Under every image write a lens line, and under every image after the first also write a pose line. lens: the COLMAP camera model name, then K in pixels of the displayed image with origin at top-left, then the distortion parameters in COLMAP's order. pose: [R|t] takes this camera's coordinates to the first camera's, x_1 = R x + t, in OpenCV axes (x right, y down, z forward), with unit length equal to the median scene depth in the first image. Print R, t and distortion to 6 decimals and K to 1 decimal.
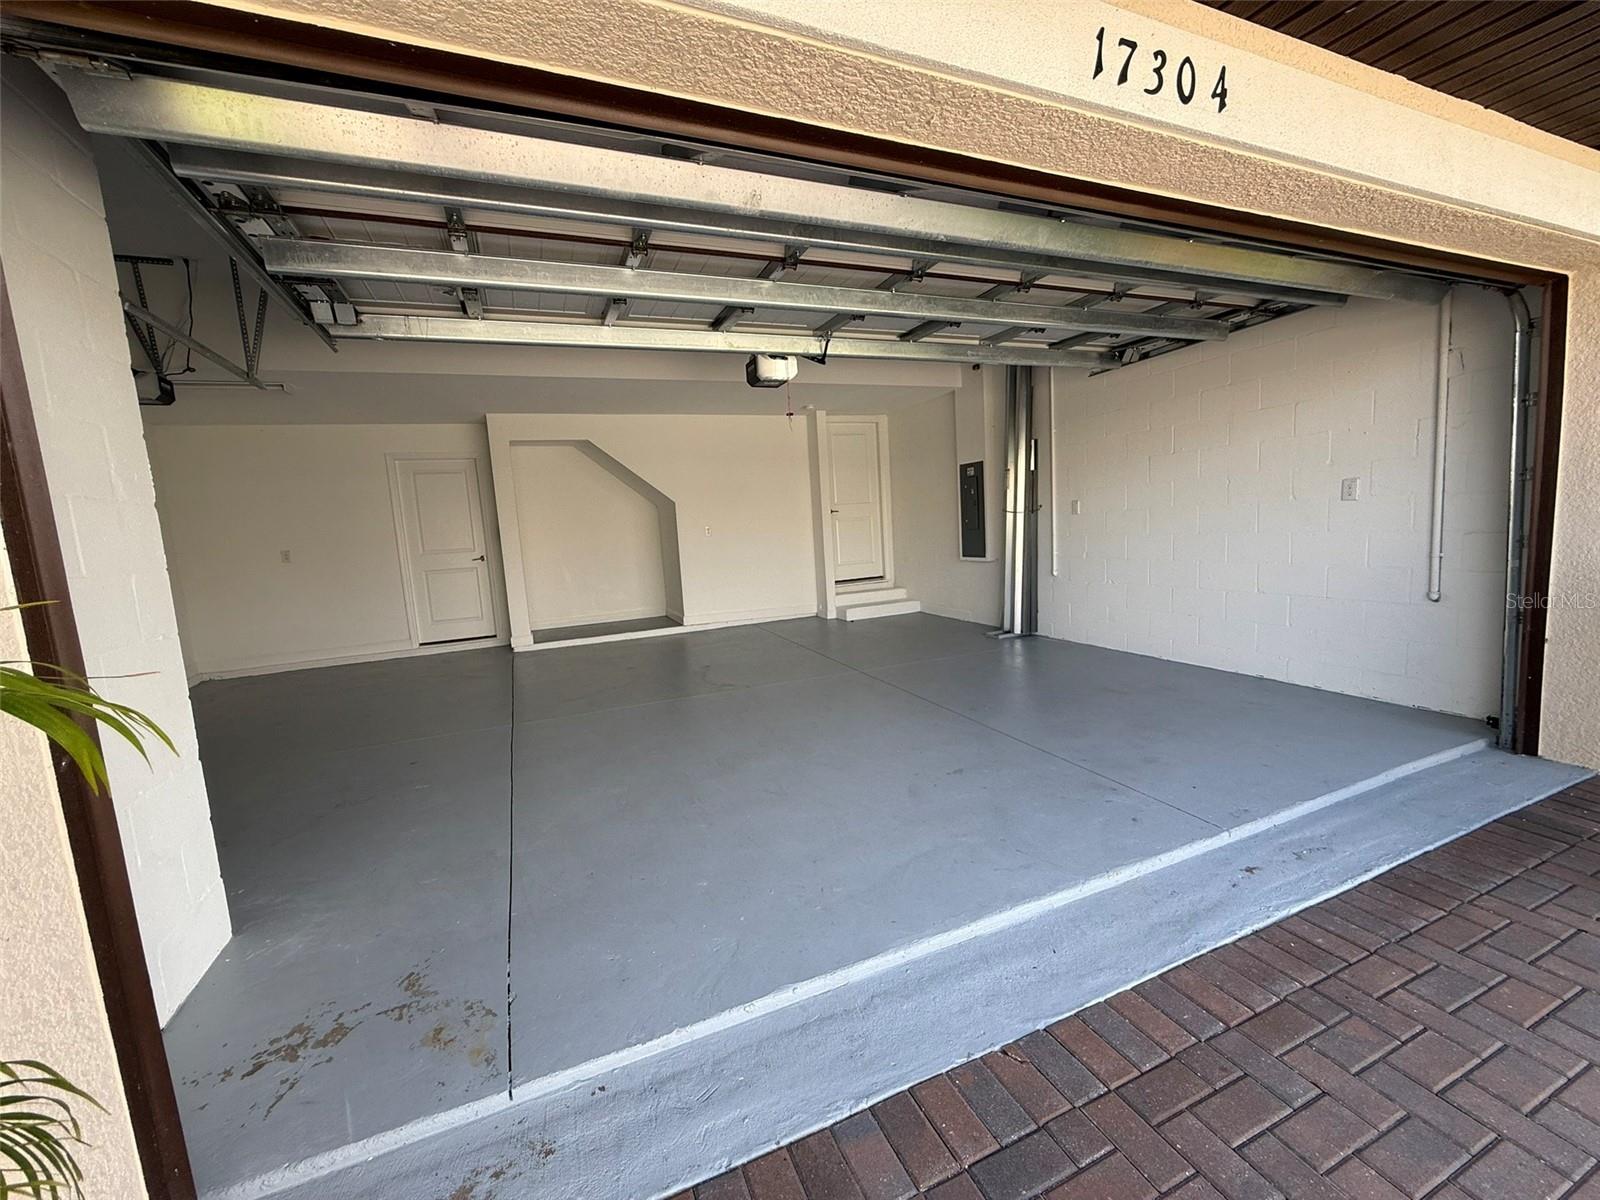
lens RADIAL K [[647.2, 0, 796.8], [0, 647.2, 603.3], [0, 0, 1]] dist [0.003671, 0.000200]
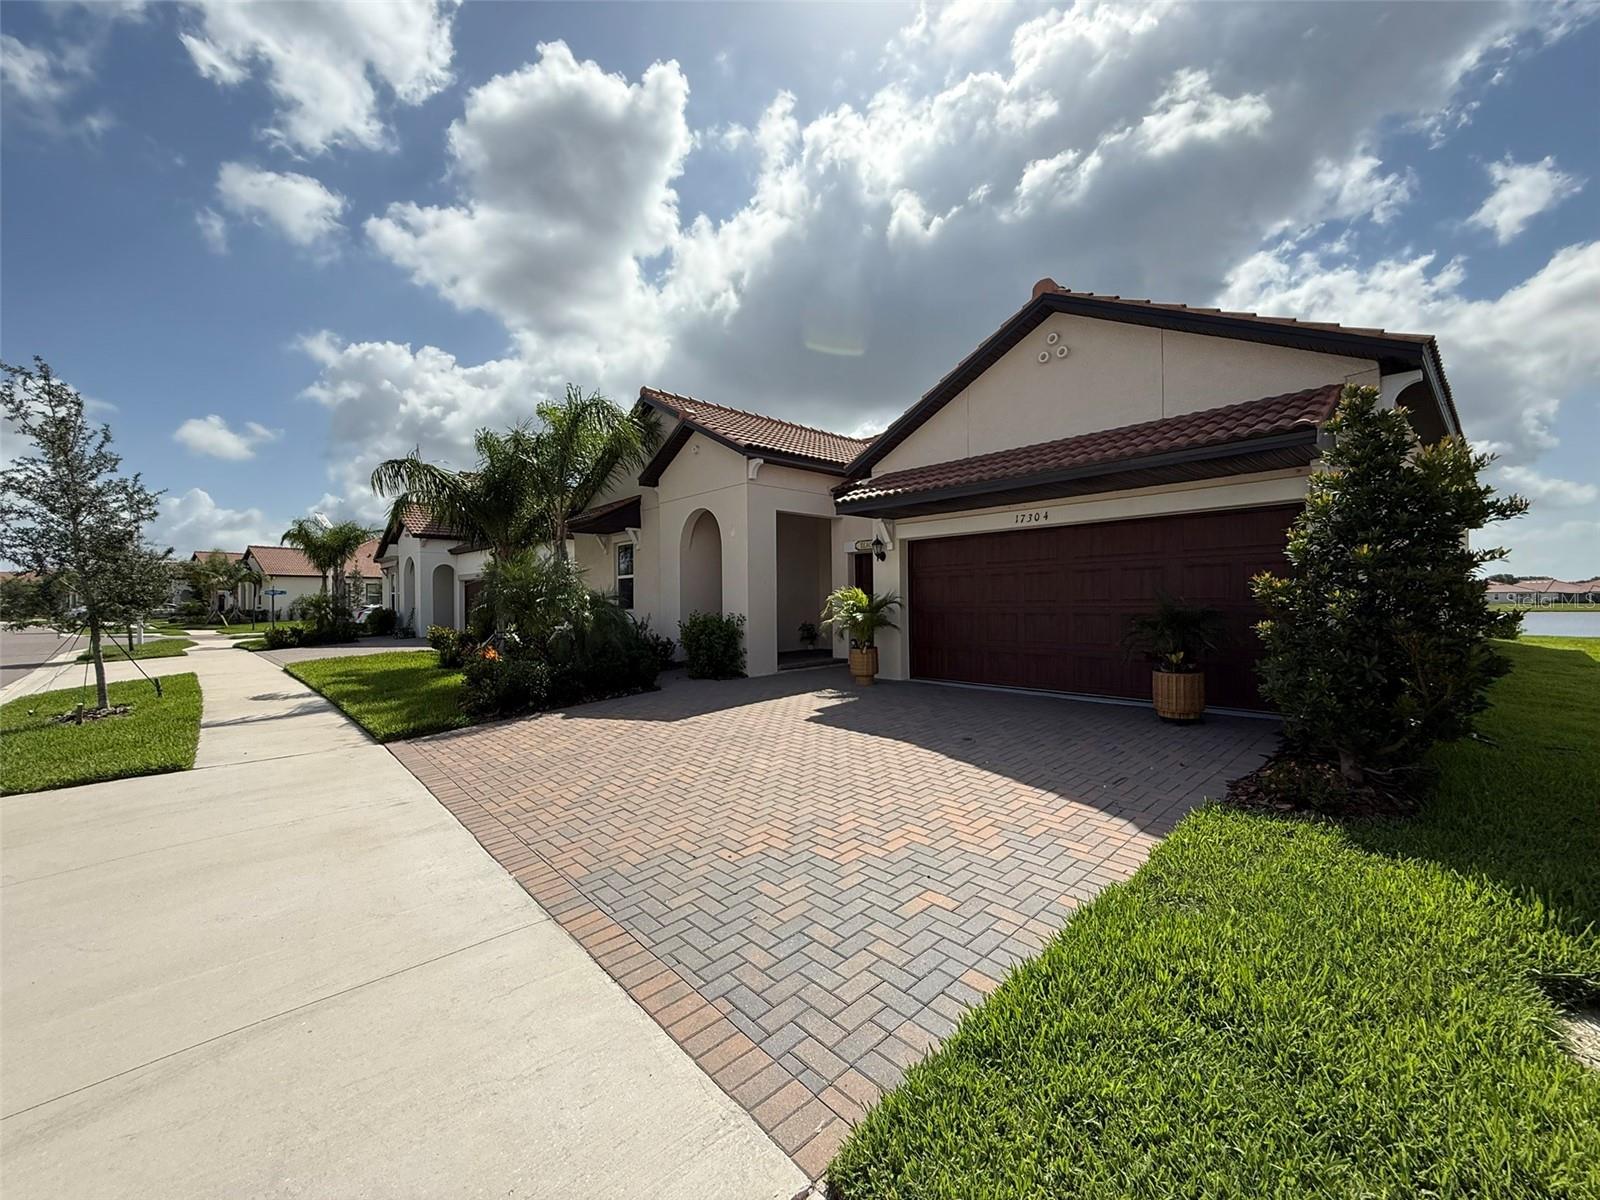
lens RADIAL K [[641.8, 0, 802.7], [0, 641.8, 627.3], [0, 0, 1]] dist [-0.000222, -0.000240]
pose [[0.347451, 0.093843, -0.932990, 4.265419], [-0.122971, 0.990947, 0.053877, 0.054939], [0.929600, 0.096011, 0.355846, -2.261722]]
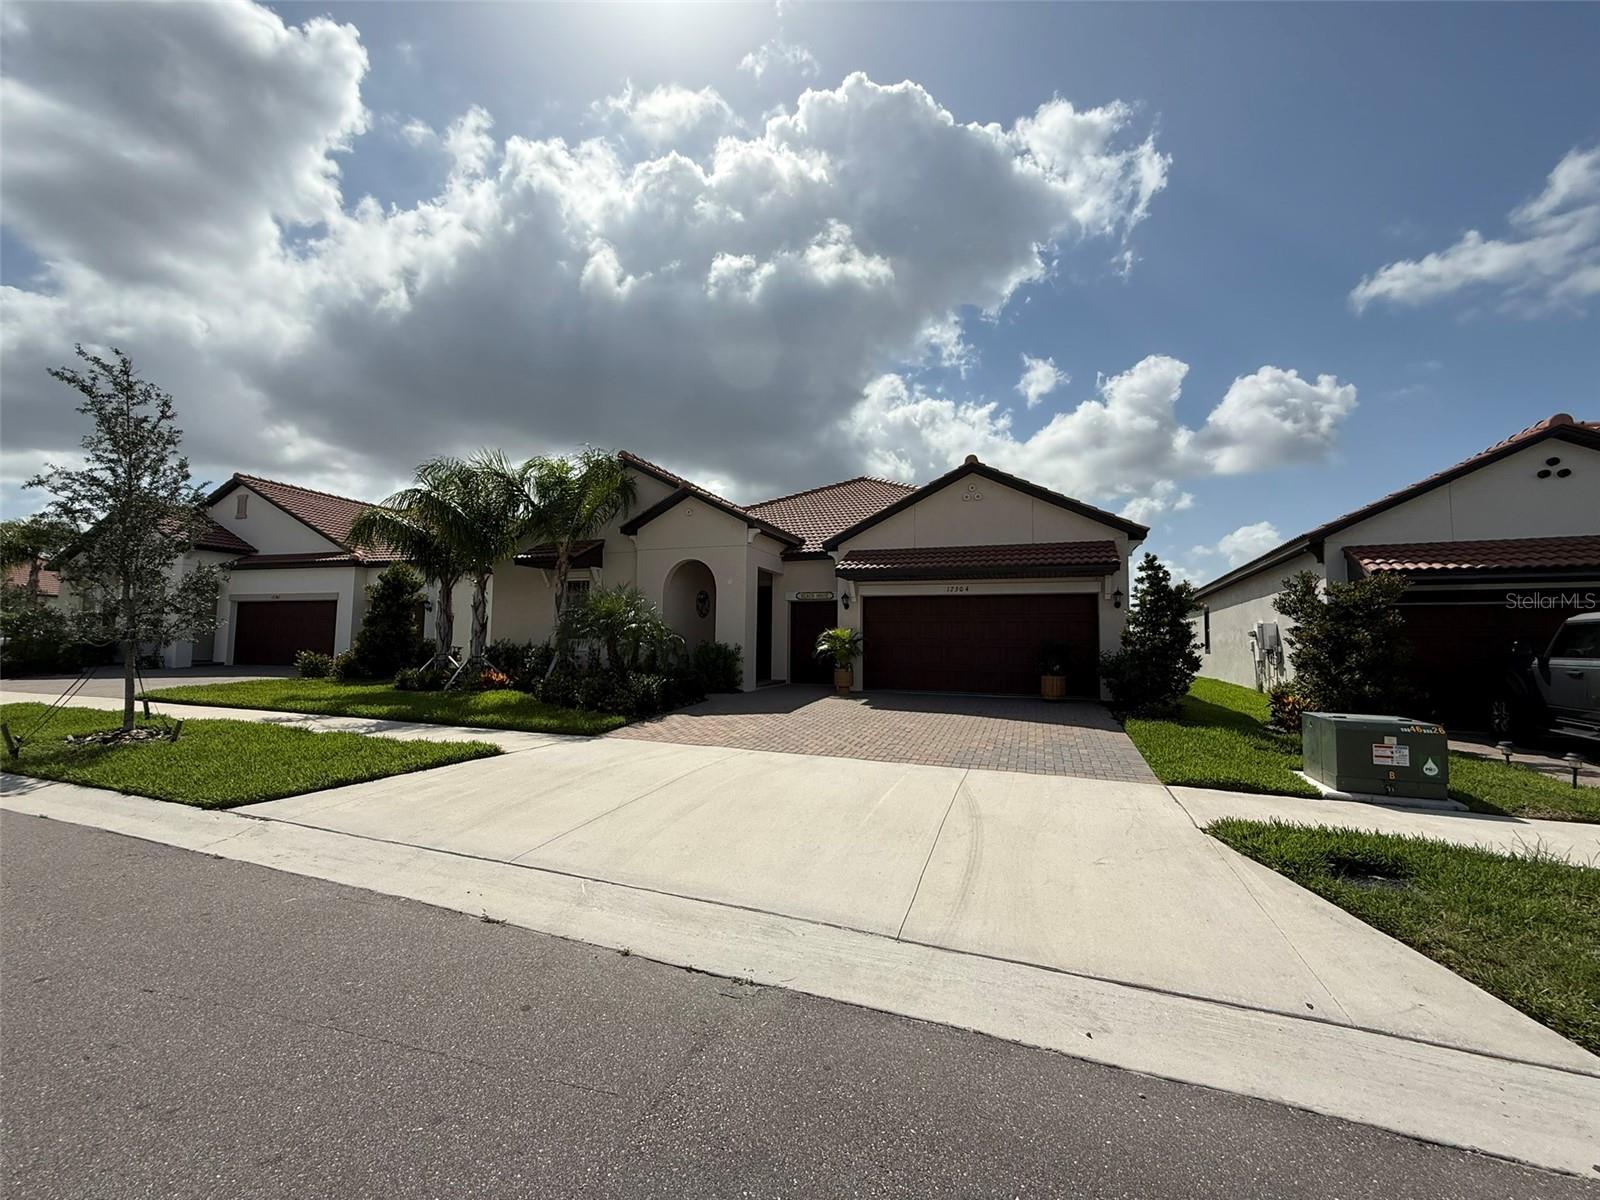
lens RADIAL K [[647.0, 0, 800.0], [0, 647.0, 600.0], [0, 0, 1]] dist [-0.001692, -0.000084]
pose [[0.740686, 0.024318, -0.671411, 4.305714], [-0.139153, 0.983227, -0.117899, 0.640313], [0.657282, 0.180755, 0.731647, -6.112786]]
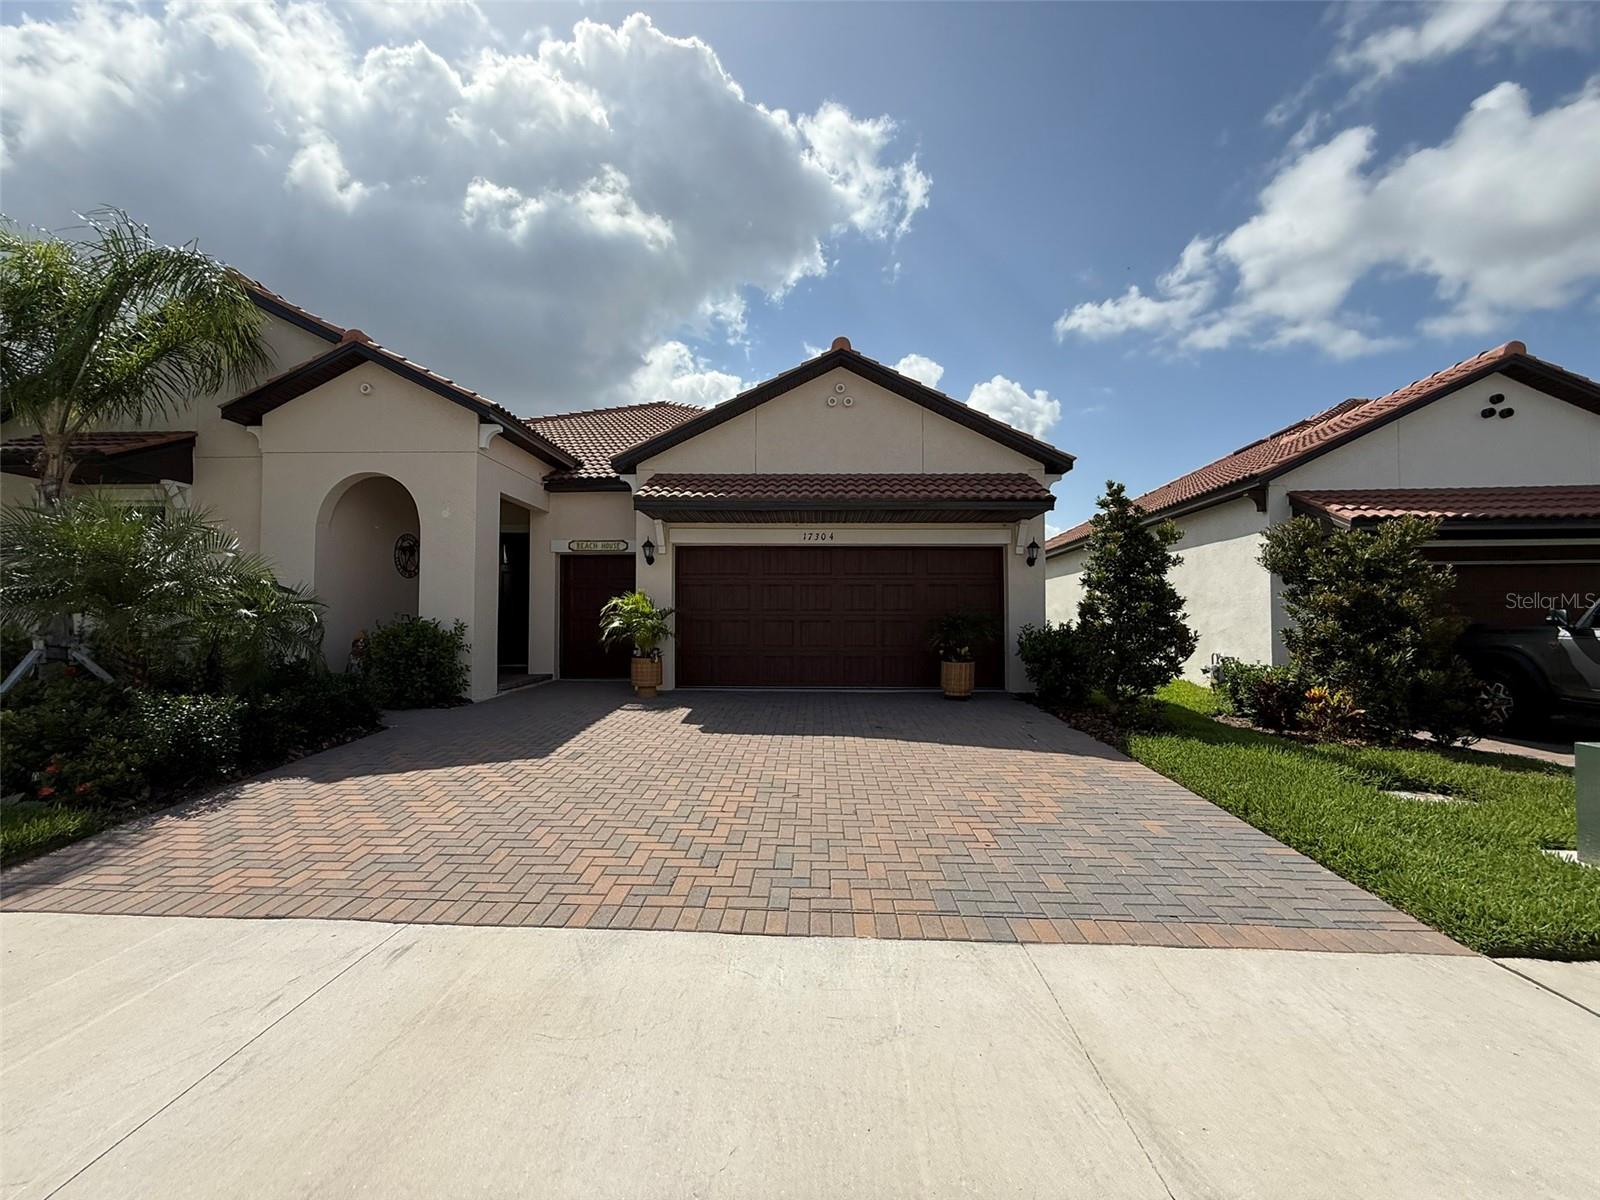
lens RADIAL K [[639.2, 0, 792.8], [0, 639.2, 604.1], [0, 0, 1]] dist [0.003119, -0.000117]
pose [[0.914936, 0.053631, -0.400019, 2.406555], [-0.106497, 0.988085, -0.111111, 0.478226], [0.389294, 0.144260, 0.909747, -3.948388]]
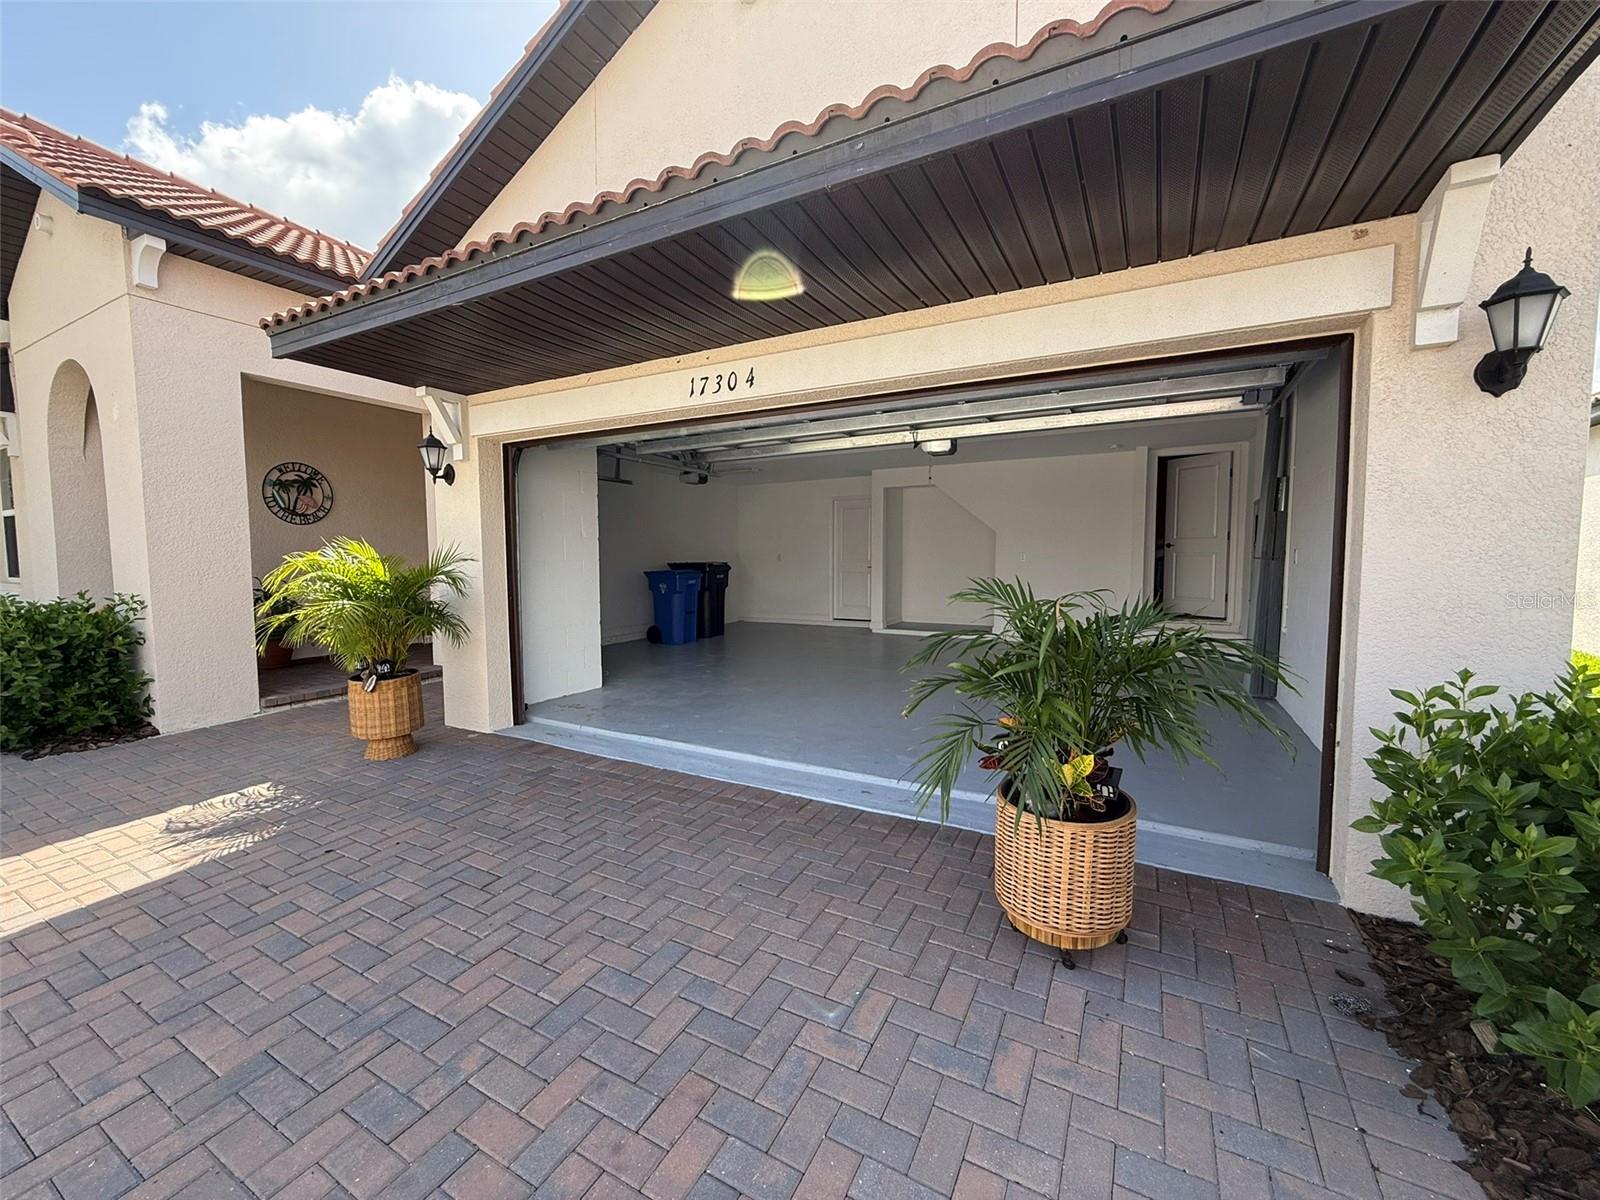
lens RADIAL K [[647.2, 0, 796.8], [0, 647.2, 603.3], [0, 0, 1]] dist [0.003671, 0.000200]
pose [[0.614526, 0.115079, -0.780458, 2.263464], [-0.129475, 0.990601, 0.044117, -0.117245], [0.778199, 0.073939, 0.623650, -0.192493]]
